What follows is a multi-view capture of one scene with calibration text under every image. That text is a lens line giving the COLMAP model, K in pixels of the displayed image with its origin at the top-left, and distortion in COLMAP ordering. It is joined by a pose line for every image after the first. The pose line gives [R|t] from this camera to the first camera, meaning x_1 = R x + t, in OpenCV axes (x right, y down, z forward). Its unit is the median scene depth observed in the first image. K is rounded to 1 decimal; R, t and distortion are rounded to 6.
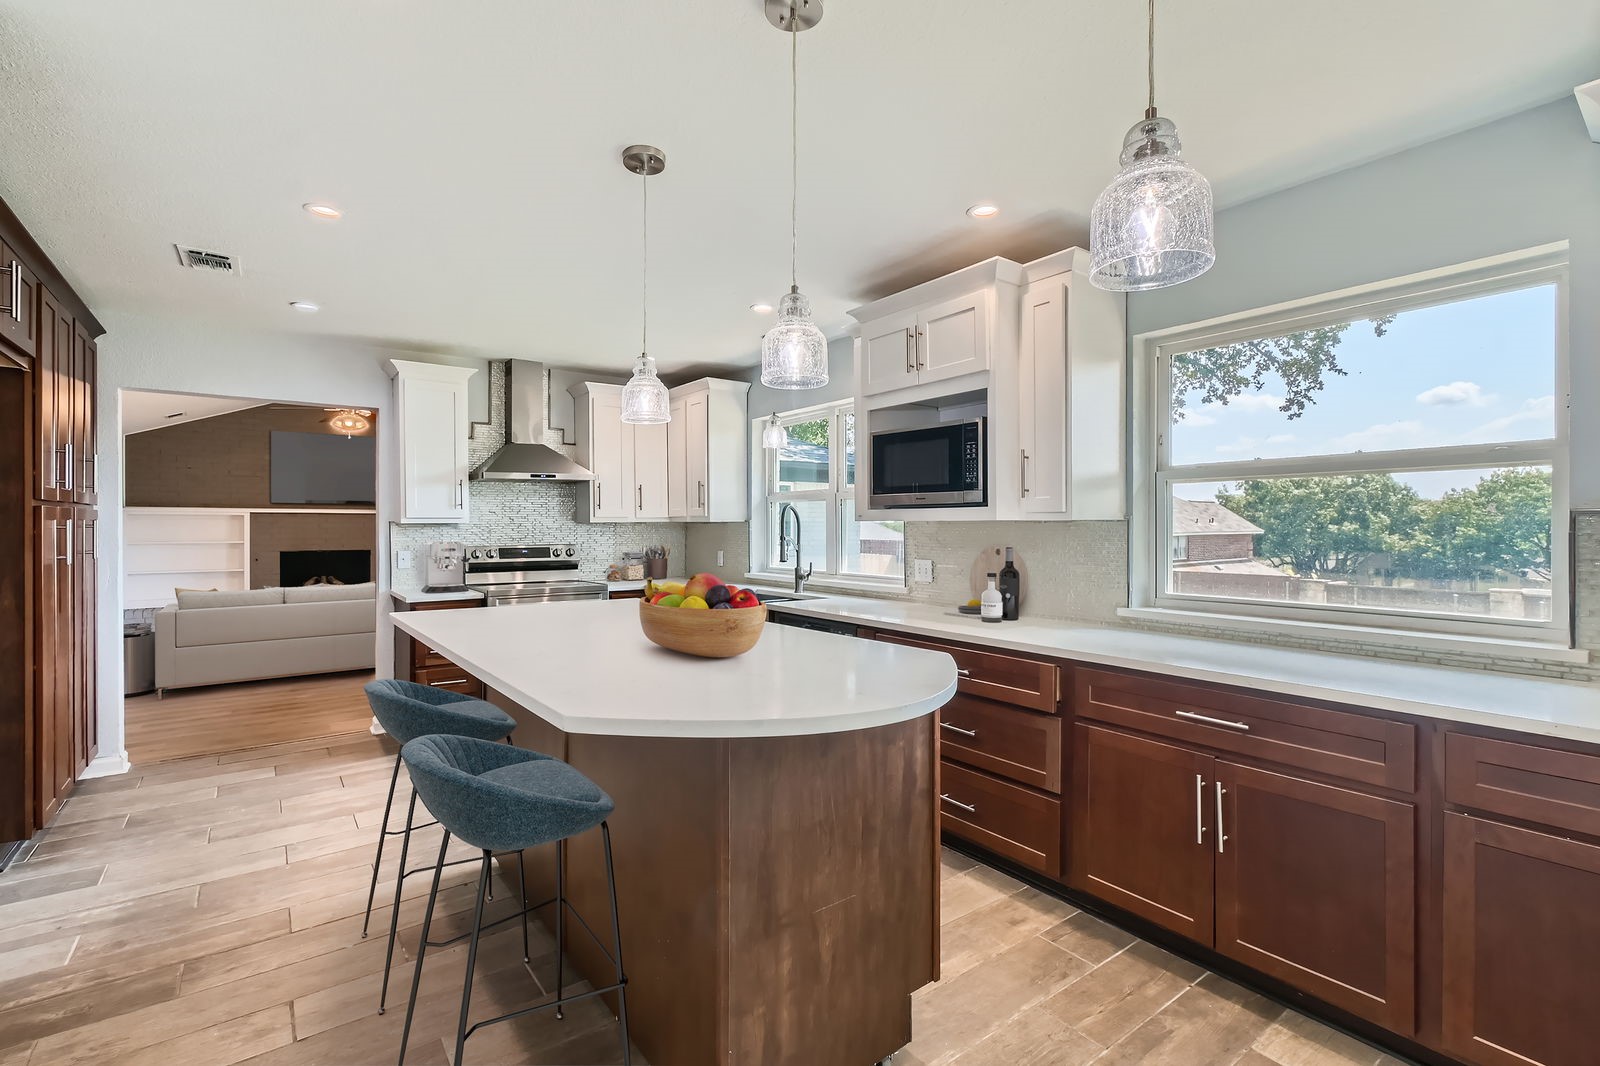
lens RADIAL K [[732.2, 0, 793.2], [0, 732.2, 526.4], [0, 0, 1]] dist [0.008296, -0.000168]
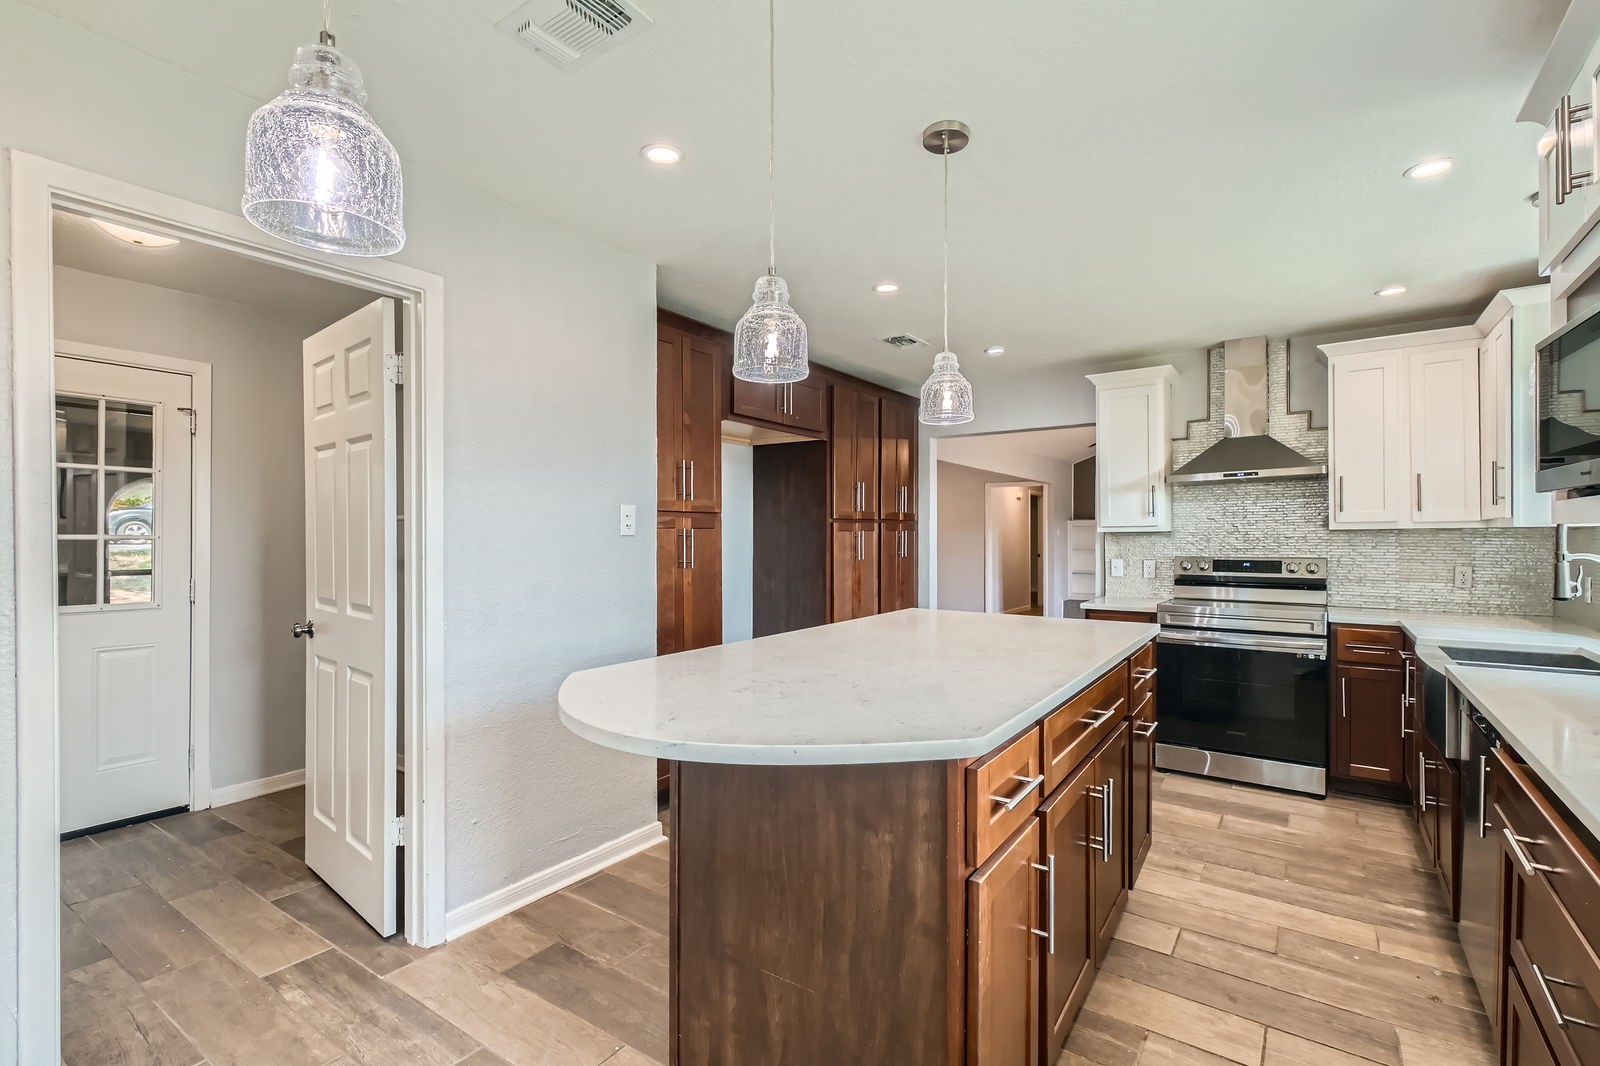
lens RADIAL K [[732.2, 0, 791.4], [0, 732.2, 536.1], [0, 0, 1]] dist [0.008296, -0.000168]
pose [[0.304698, 0.001063, -0.952448, 0.294913], [-0.000539, 0.999999, 0.000943, 0.000903], [0.952449, 0.000226, 0.304698, 0.256073]]
